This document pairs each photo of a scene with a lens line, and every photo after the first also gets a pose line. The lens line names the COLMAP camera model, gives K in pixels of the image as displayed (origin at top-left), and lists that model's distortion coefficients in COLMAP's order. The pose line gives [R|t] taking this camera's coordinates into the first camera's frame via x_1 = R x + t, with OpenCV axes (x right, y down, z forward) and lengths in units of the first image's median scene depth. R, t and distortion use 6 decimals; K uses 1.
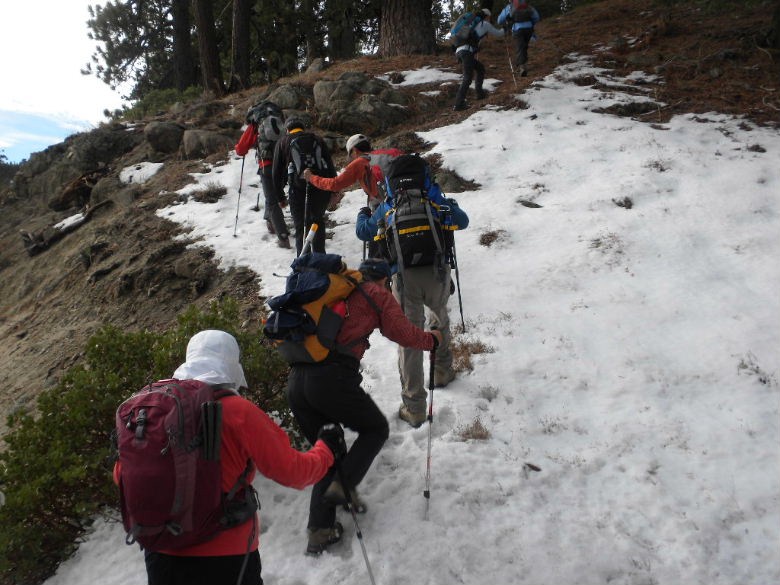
lens RADIAL K [[831.8, 0, 388.5], [0, 831.8, 297.4], [0, 0, 1]] dist [0.018847, 0.000000]
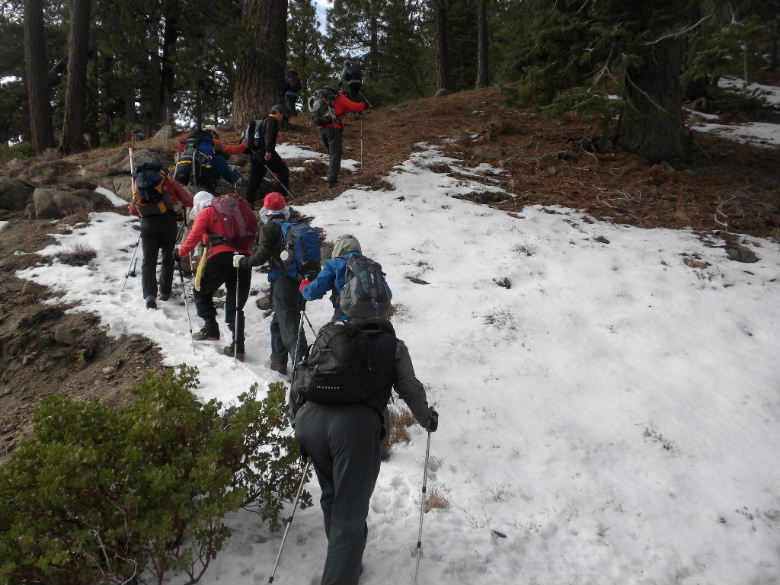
lens RADIAL K [[831.8, 0, 386.5], [0, 831.8, 291.7], [0, 0, 1]] dist [0.018847, 0.000000]
pose [[0.965109, 0.036119, 0.259347, -0.143322], [-0.010267, 0.994899, -0.100354, 0.006892], [-0.261649, 0.094189, 0.960556, 0.013046]]
